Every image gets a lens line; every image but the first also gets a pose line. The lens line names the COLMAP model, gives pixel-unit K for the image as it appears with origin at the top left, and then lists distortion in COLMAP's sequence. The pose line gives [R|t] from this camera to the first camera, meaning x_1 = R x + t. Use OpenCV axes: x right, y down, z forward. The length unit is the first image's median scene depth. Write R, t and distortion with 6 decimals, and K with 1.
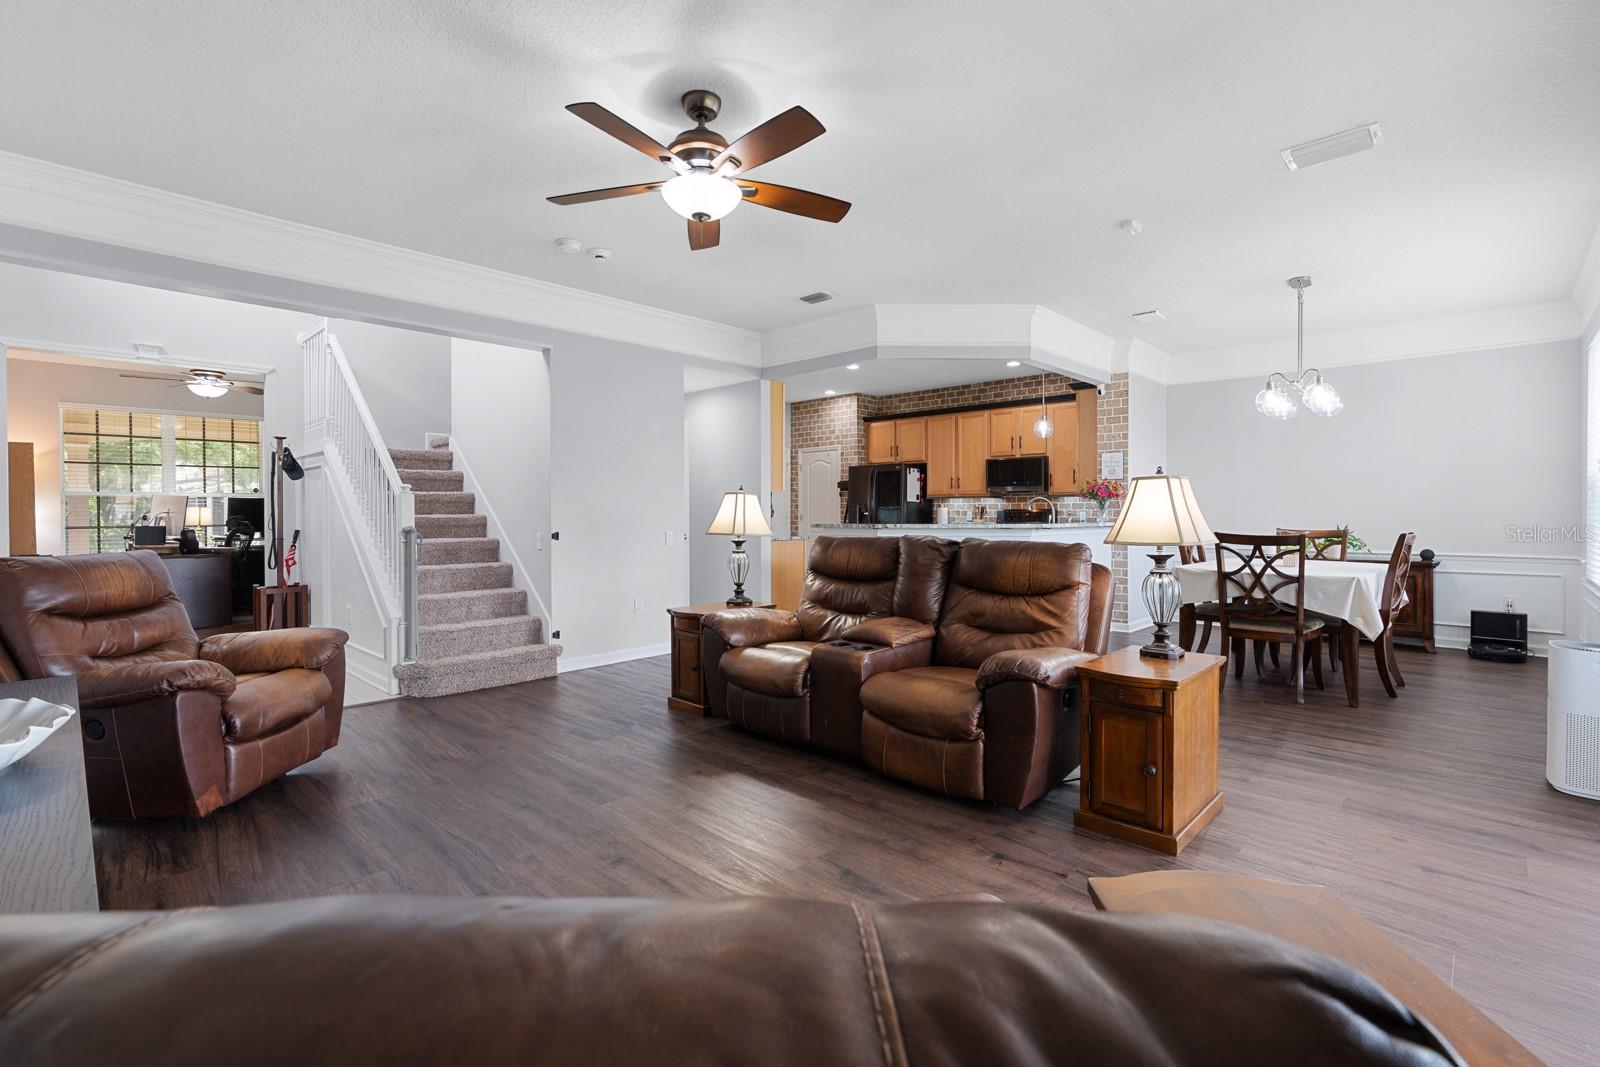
lens RADIAL K [[724.5, 0, 788.4], [0, 724.5, 512.8], [0, 0, 1]] dist [-0.001652, 0.000133]
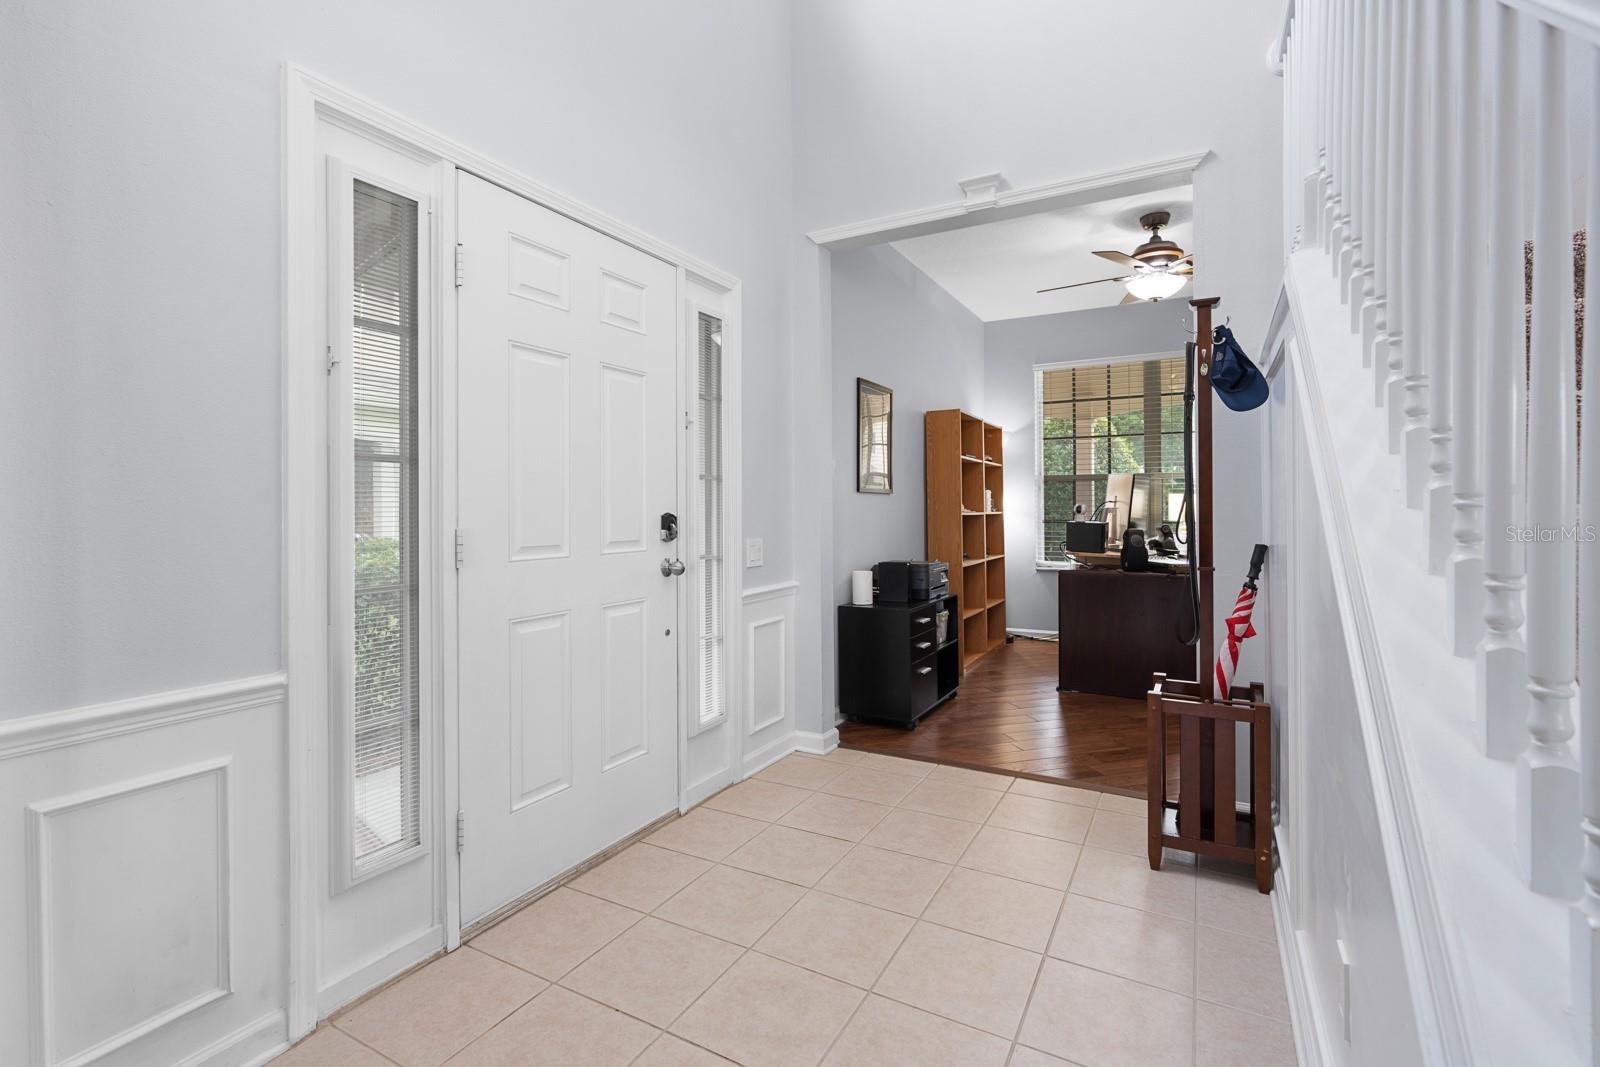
lens RADIAL K [[724.5, 0, 788.4], [0, 724.5, 512.8], [0, 0, 1]] dist [-0.001652, 0.000133]
pose [[0.266147, 0.007321, -0.963905, -0.382002], [0.004133, 0.999953, 0.008736, 0.002287], [0.963924, -0.006309, 0.266104, 0.668469]]
